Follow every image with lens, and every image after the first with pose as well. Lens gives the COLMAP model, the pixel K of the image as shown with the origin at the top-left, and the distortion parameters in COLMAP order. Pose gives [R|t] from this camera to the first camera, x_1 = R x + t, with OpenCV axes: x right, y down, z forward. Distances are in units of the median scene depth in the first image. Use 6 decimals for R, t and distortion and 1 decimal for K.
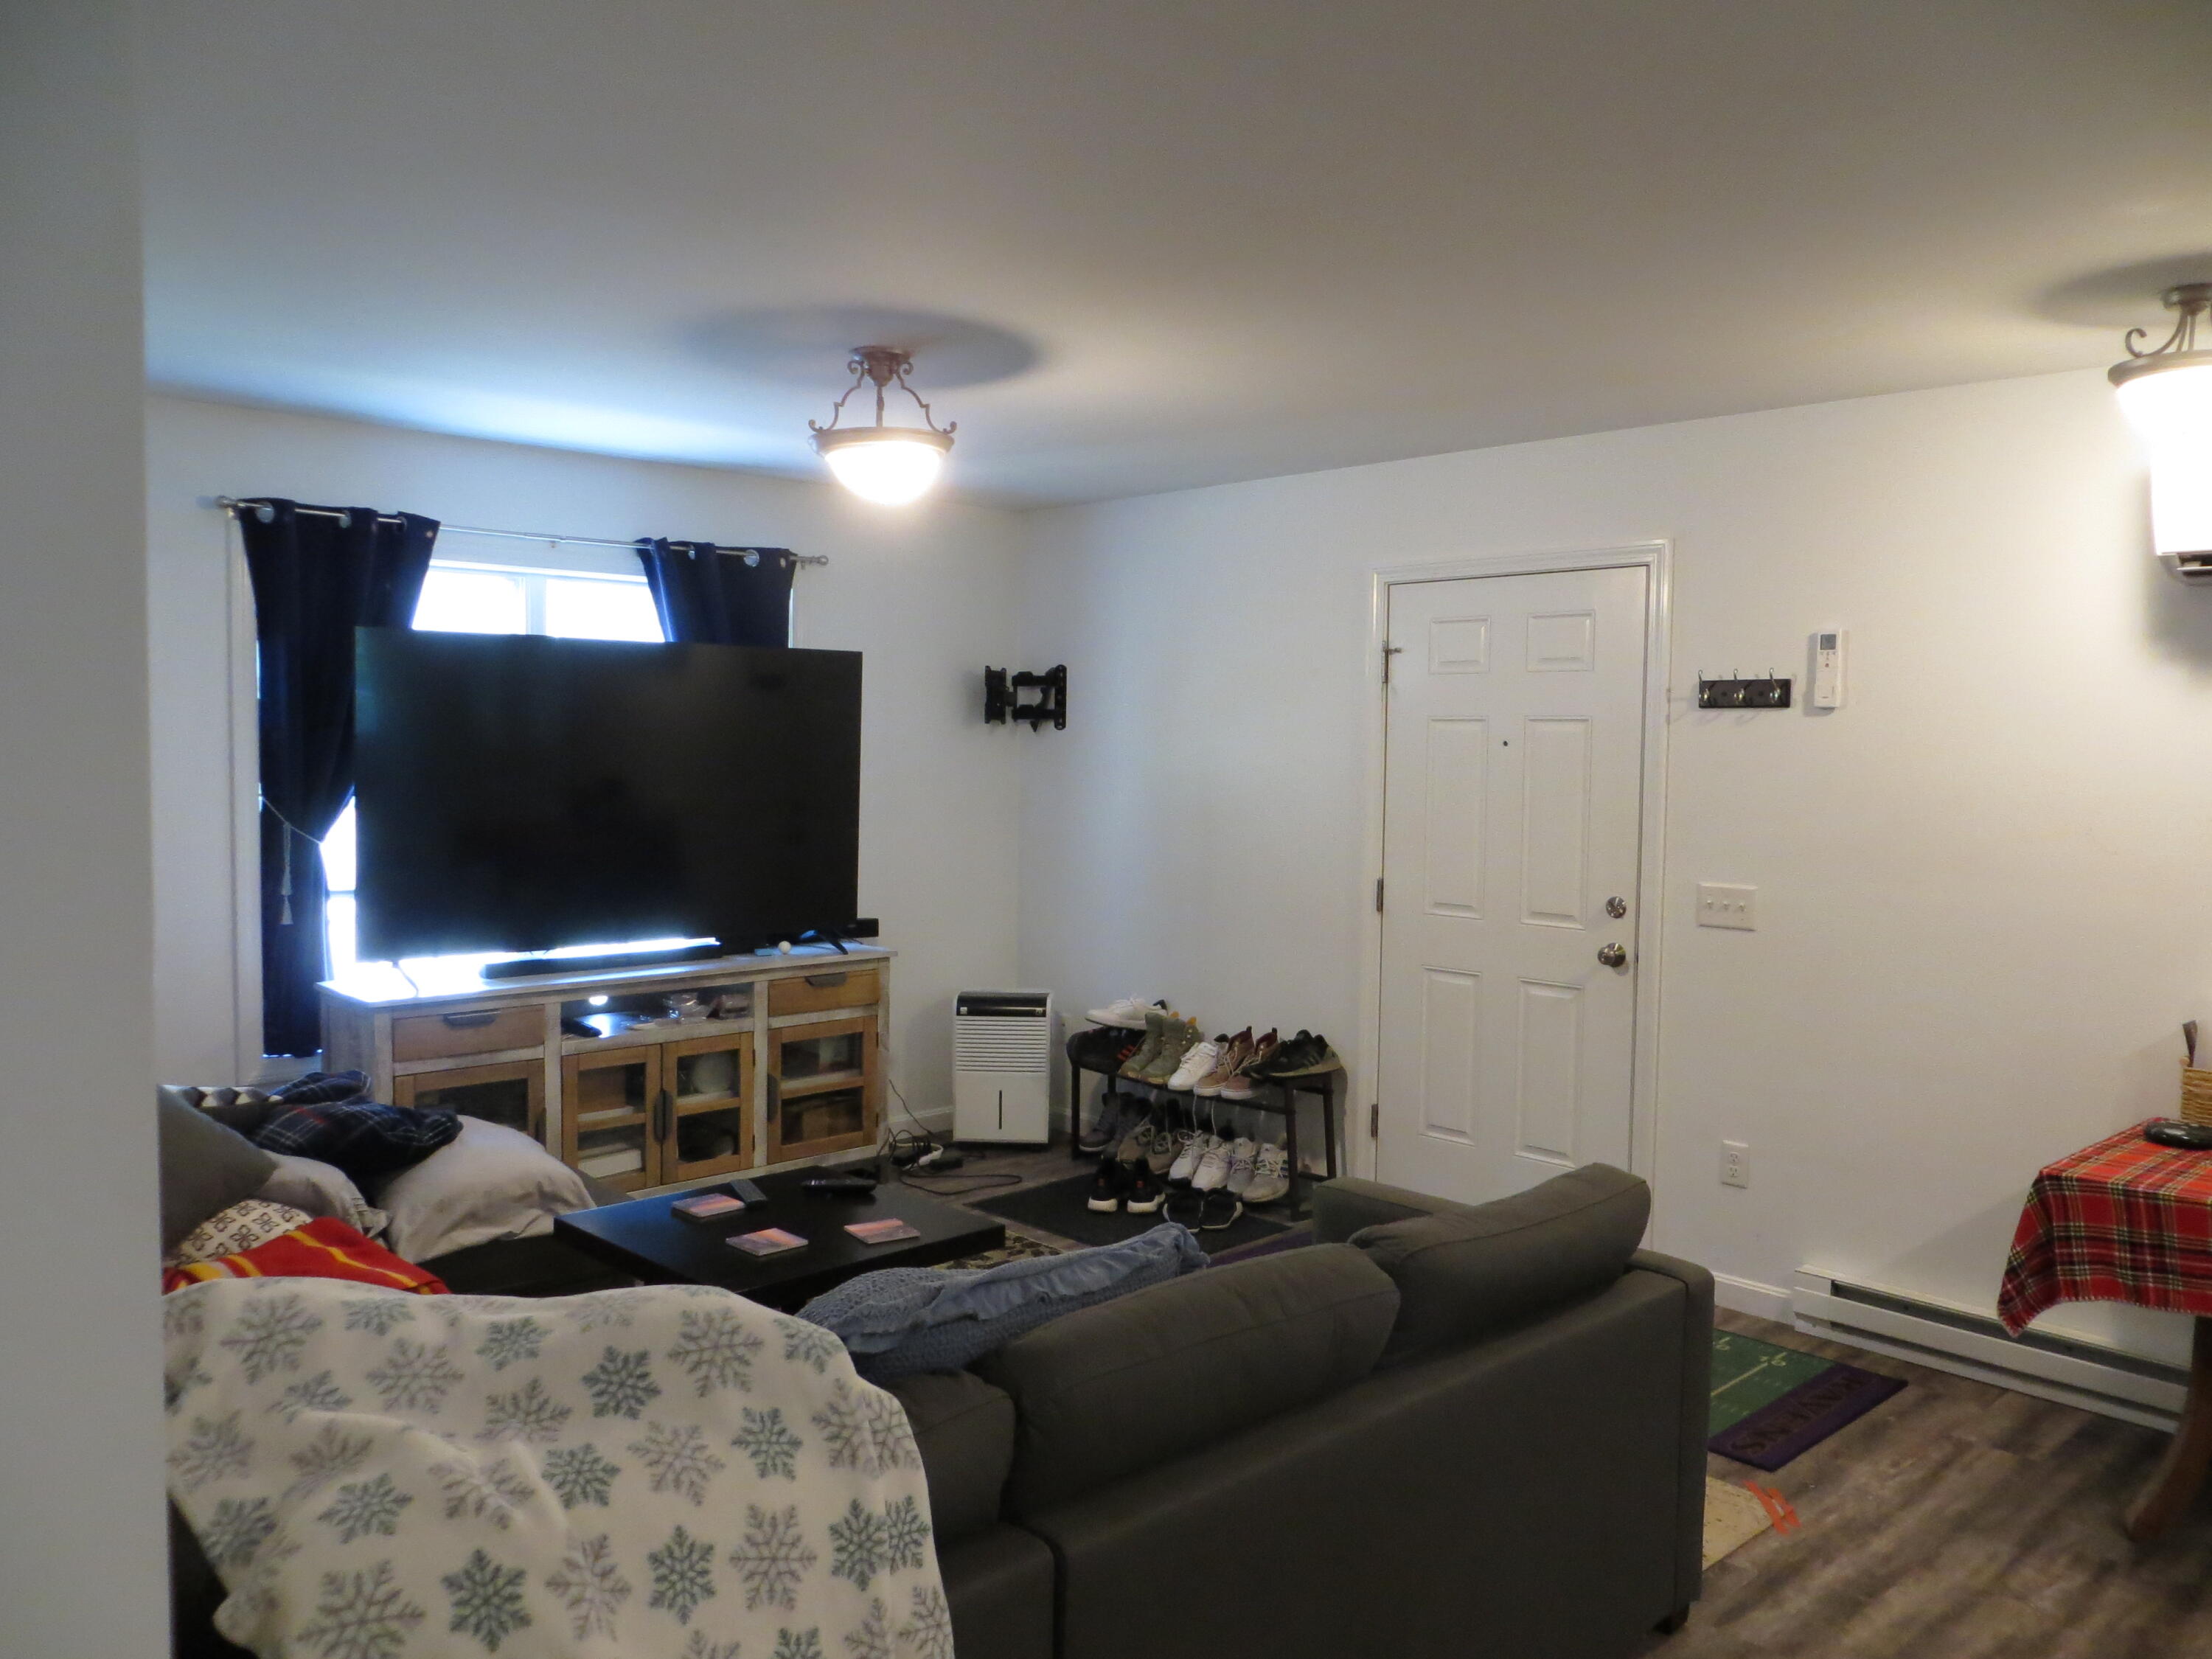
lens RADIAL K [[1676.6, 0, 1105.8], [0, 1676.6, 822.3], [0, 0, 1]] dist [-0.010407, -0.003685]
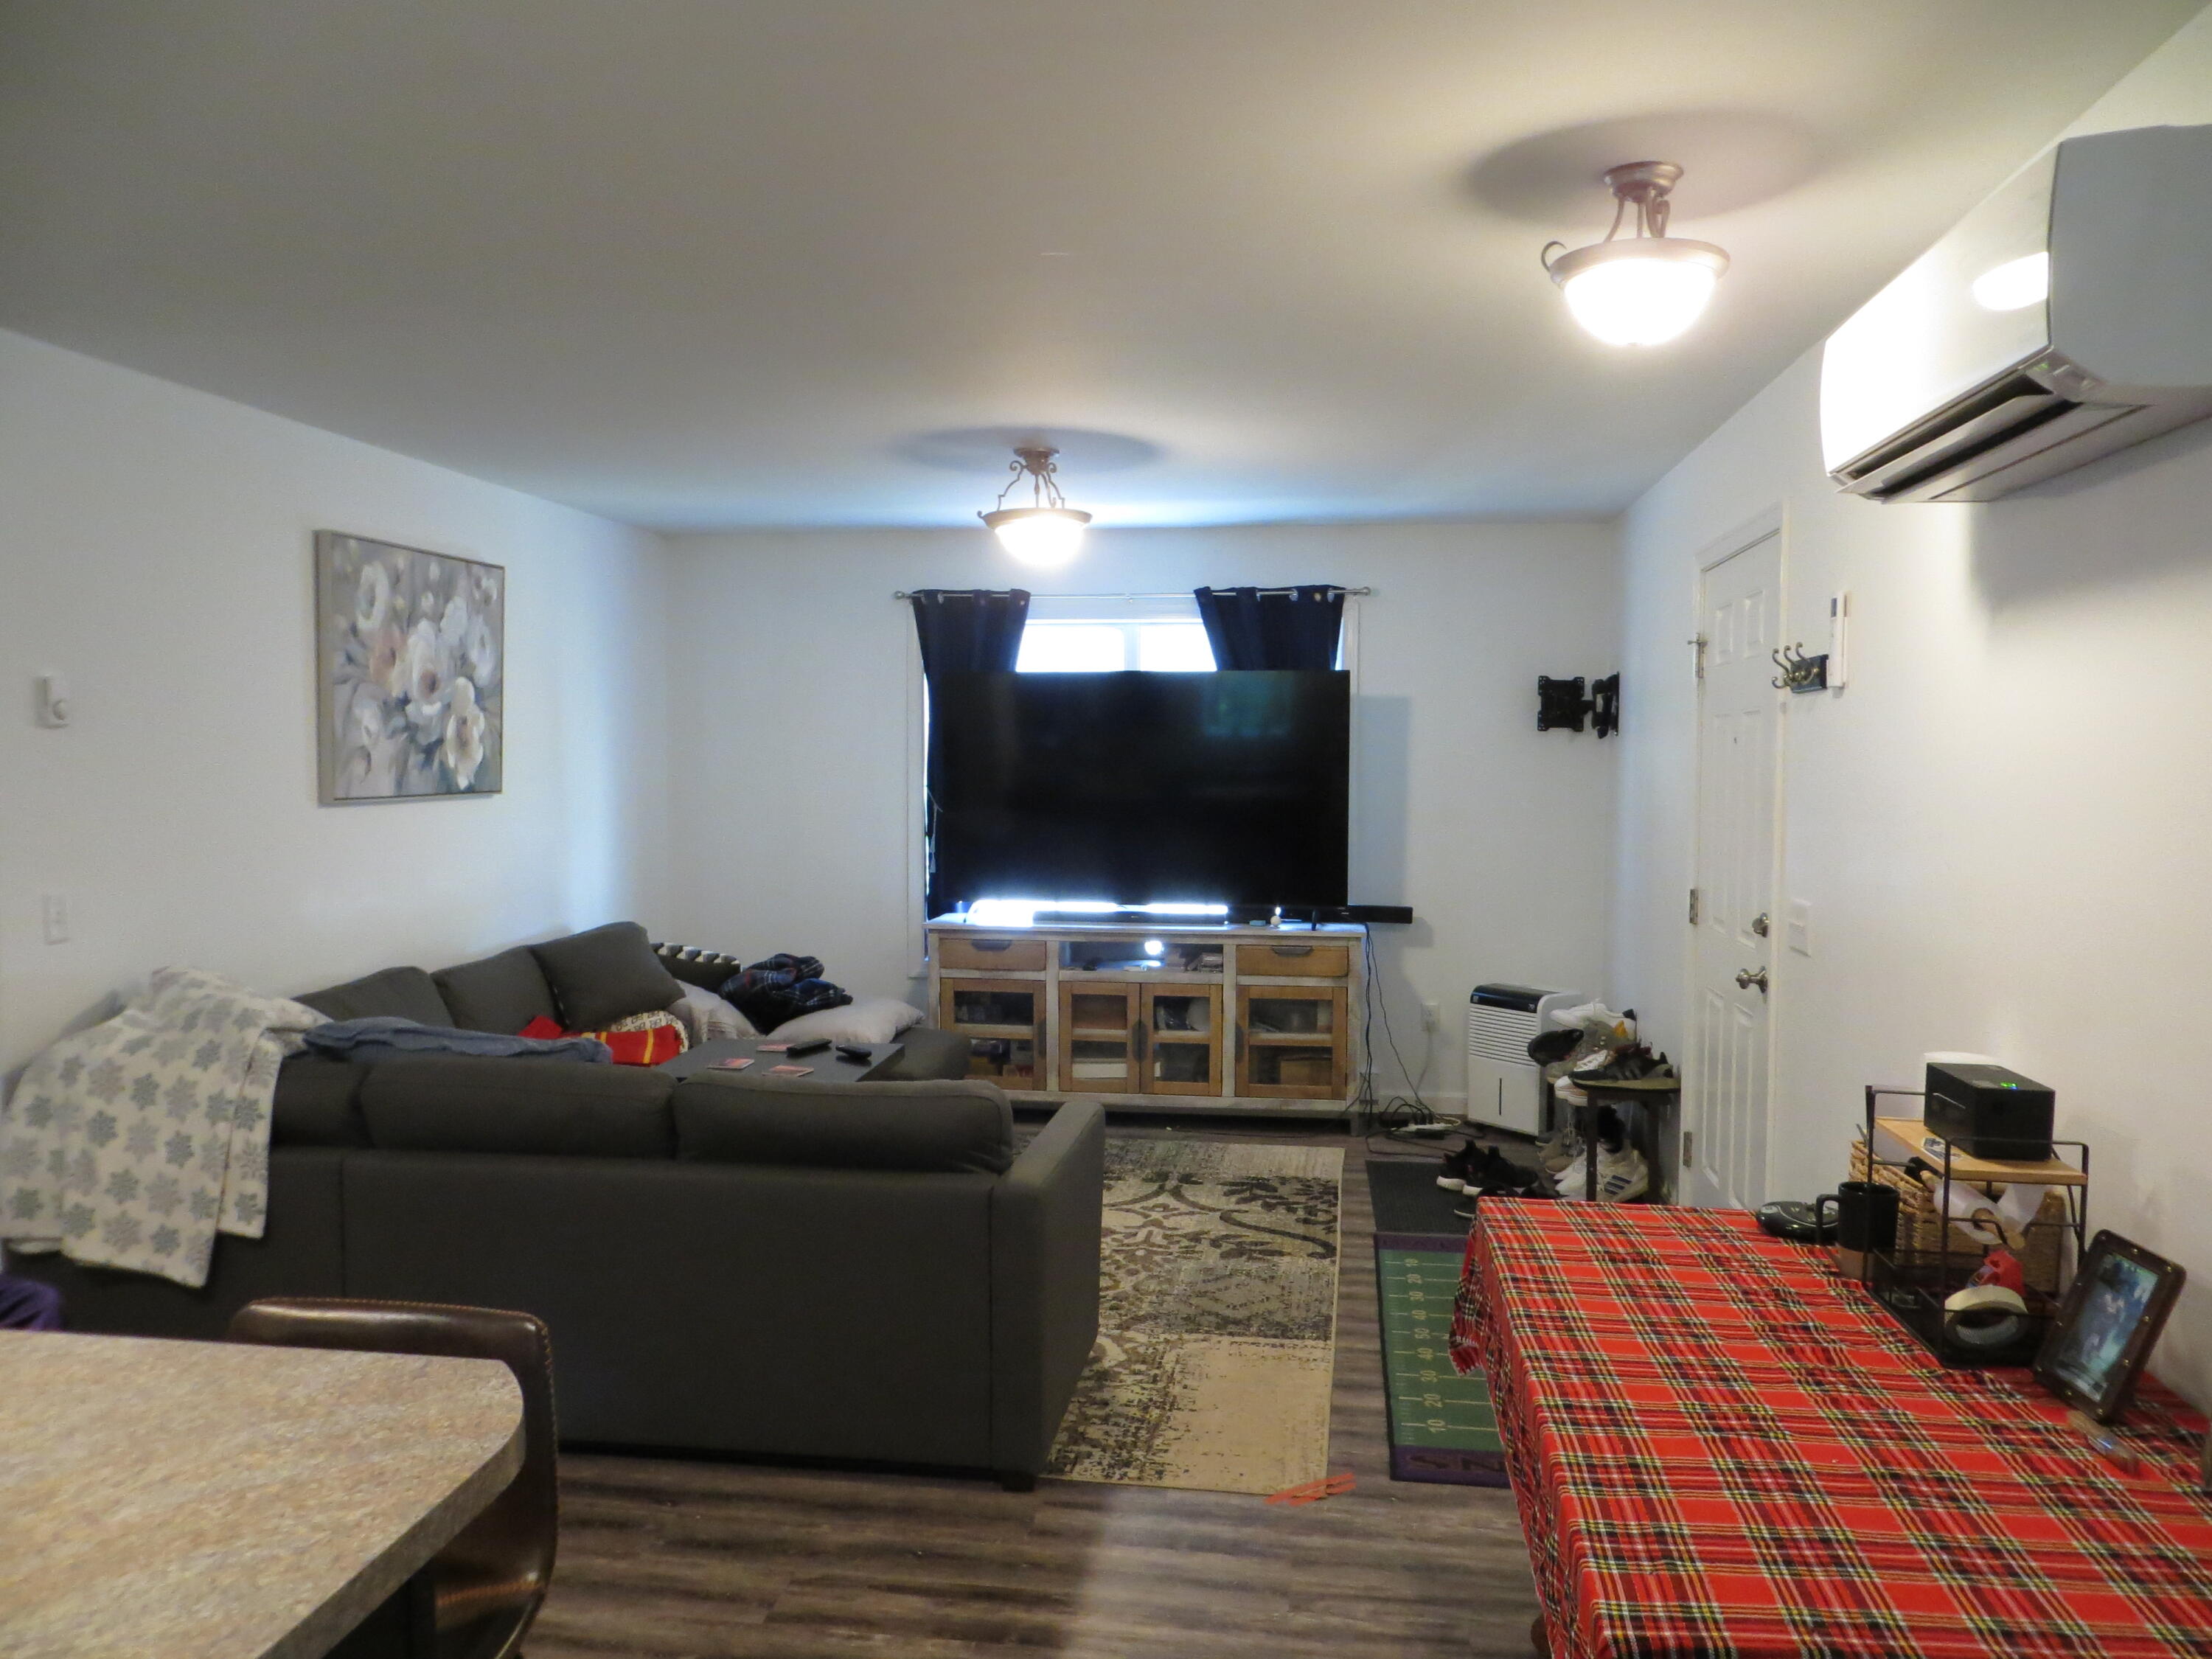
lens RADIAL K [[1676.6, 0, 1105.2], [0, 1676.6, 830.9], [0, 0, 1]] dist [-0.010407, -0.003685]
pose [[0.624028, 0.029196, -0.780856, 0.685284], [-0.034696, 0.999351, 0.009638, 0.003211], [0.780631, 0.021079, 0.624636, 0.162504]]
